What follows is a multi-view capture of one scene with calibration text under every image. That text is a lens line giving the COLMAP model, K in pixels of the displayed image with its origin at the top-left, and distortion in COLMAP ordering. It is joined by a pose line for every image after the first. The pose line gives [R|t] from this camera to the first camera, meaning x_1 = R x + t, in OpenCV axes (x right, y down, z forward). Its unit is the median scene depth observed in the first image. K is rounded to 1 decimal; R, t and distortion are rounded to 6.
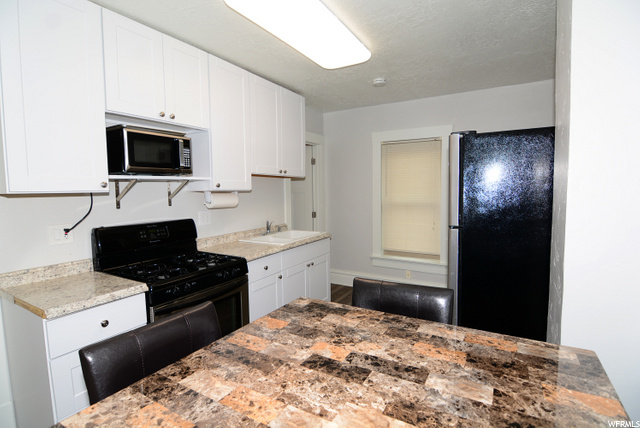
lens RADIAL K [[320.7, 0, 320.0], [0, 320.7, 214.0], [0, 0, 1]] dist [0.001985, -0.014846]
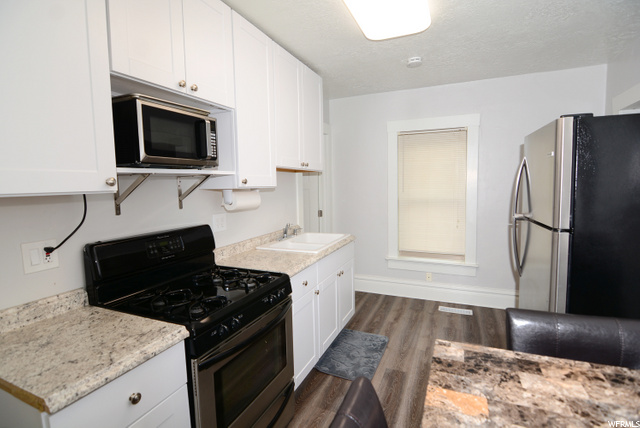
lens RADIAL K [[320.7, 0, 320.0], [0, 320.7, 214.0], [0, 0, 1]] dist [0.001985, -0.014846]
pose [[0.992398, -0.019896, 0.121451, -0.248560], [0.018074, 0.999707, 0.016085, -0.020807], [-0.121736, -0.013768, 0.992467, 0.213746]]
